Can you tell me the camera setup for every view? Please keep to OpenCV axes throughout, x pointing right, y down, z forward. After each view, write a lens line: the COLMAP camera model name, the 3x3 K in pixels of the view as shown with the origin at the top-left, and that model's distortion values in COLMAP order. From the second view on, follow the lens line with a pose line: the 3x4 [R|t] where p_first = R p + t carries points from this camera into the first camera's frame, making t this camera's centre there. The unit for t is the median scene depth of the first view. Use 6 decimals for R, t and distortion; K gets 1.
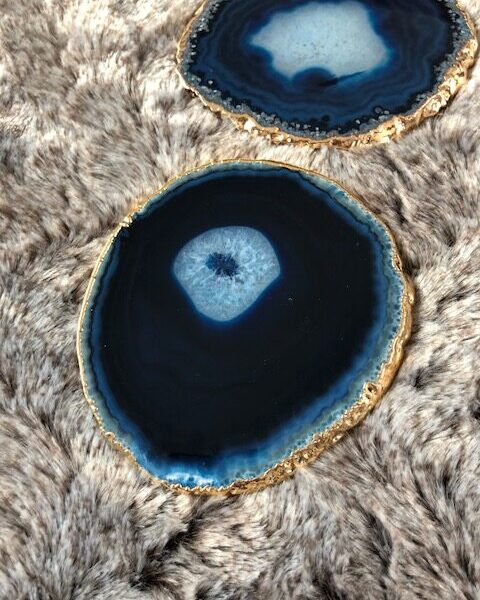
lens RADIAL K [[556.9, 0, 243.8], [0, 556.9, 300.2], [0, 0, 1]] dist [-0.011056, -0.000789]
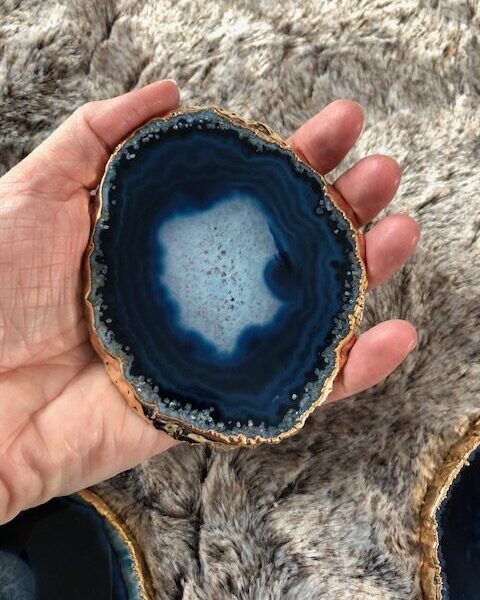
lens RADIAL K [[556.9, 0, 243.8], [0, 556.9, 300.2], [0, 0, 1]] dist [-0.011056, -0.000789]
pose [[-0.086636, -0.967861, 0.236090, -0.113356], [0.888954, 0.031875, 0.456885, -0.866578], [-0.449727, 0.249456, 0.857623, 0.284903]]
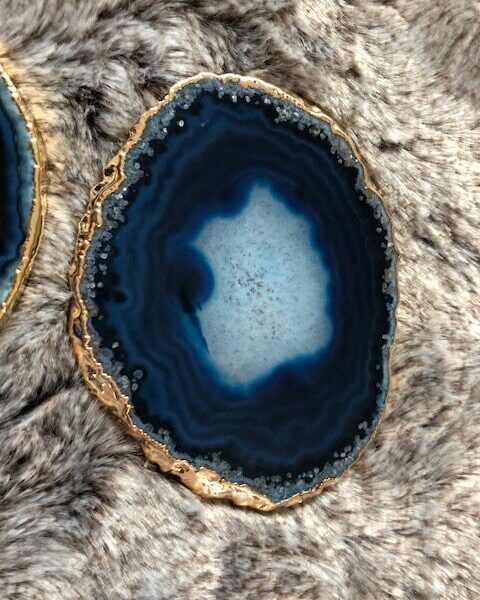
lens RADIAL K [[556.9, 0, 243.8], [0, 556.9, 300.2], [0, 0, 1]] dist [-0.011056, -0.000789]
pose [[0.048183, 0.995890, 0.076689, 0.105015], [-0.998750, 0.047016, 0.016960, -0.478356], [0.013285, -0.077410, 0.996911, 0.330323]]
